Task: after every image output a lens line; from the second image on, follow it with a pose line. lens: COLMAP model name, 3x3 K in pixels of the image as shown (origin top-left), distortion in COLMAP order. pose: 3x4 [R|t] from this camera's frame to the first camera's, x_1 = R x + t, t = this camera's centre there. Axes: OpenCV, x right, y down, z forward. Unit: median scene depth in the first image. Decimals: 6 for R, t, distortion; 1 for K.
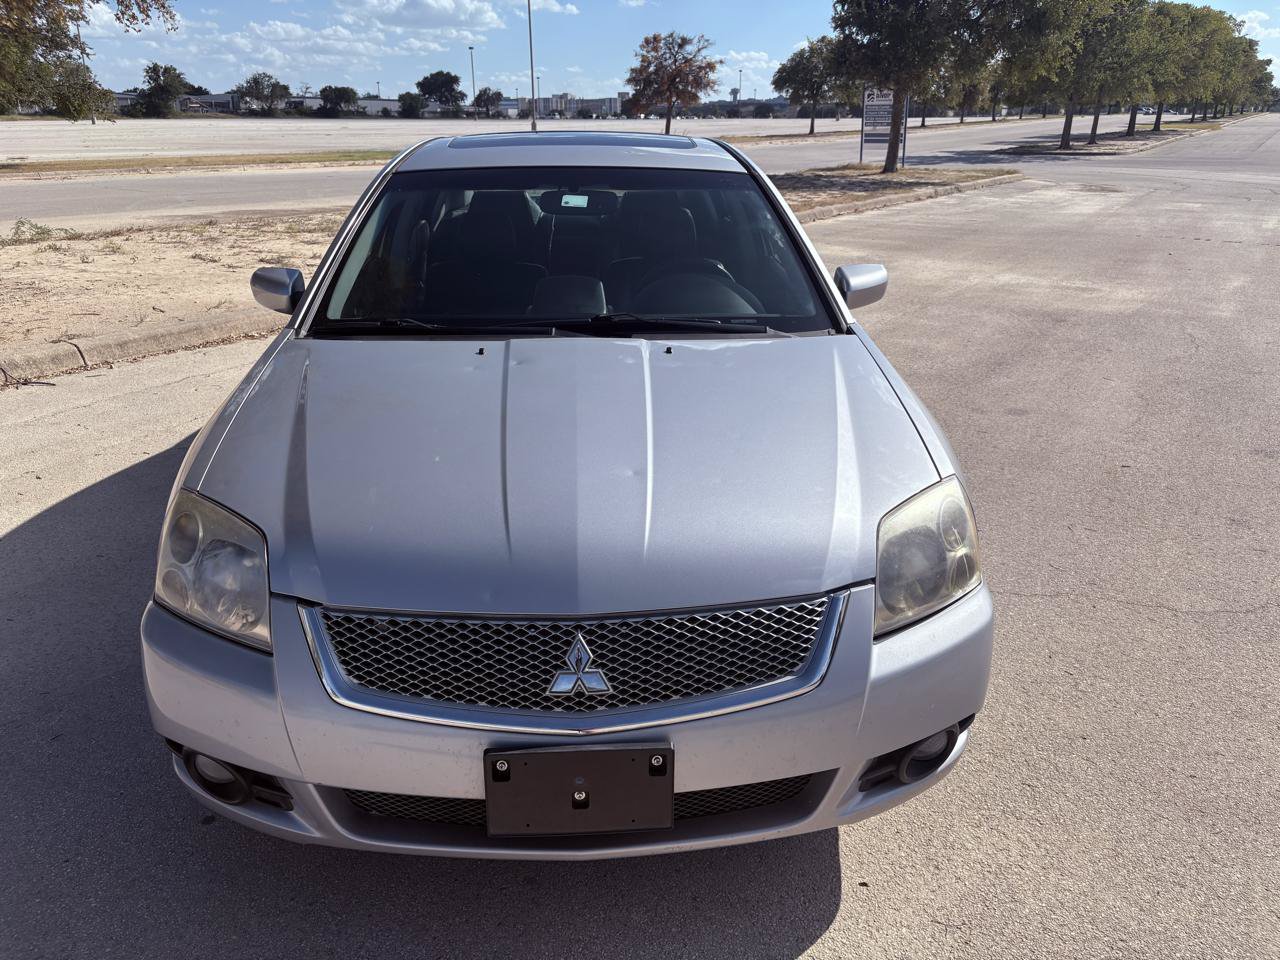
lens RADIAL K [[971.6, 0, 635.3], [0, 971.6, 481.8], [0, 0, 1]] dist [0.039989, -0.044038]
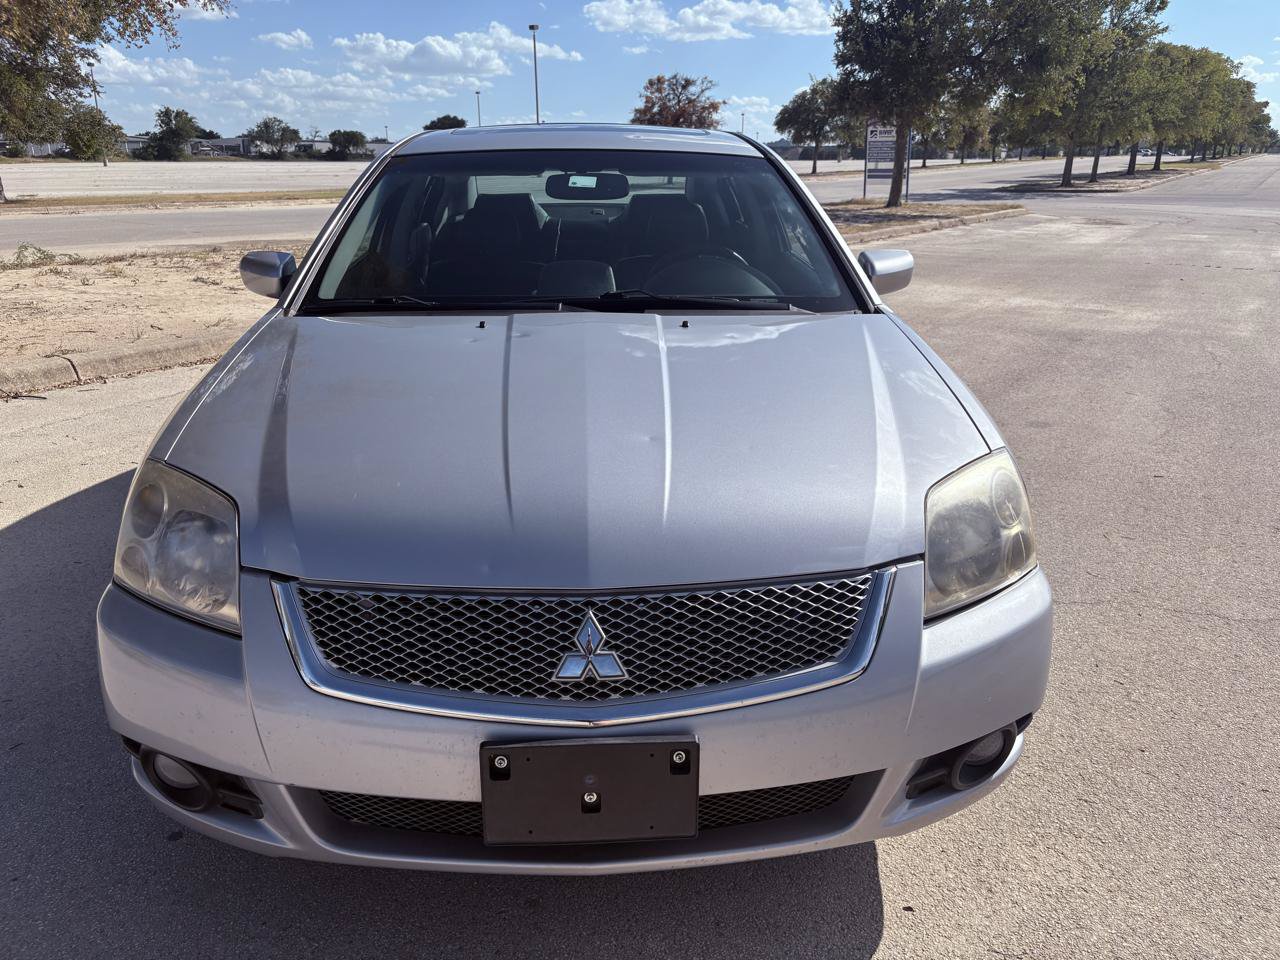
lens RADIAL K [[971.6, 0, 634.3], [0, 971.6, 481.8], [0, 0, 1]] dist [0.039989, -0.044038]
pose [[0.999988, 0.000033, -0.004850, -0.009952], [-0.000223, 0.999234, -0.039141, 0.054555], [0.004845, 0.039142, 0.999222, 0.088509]]
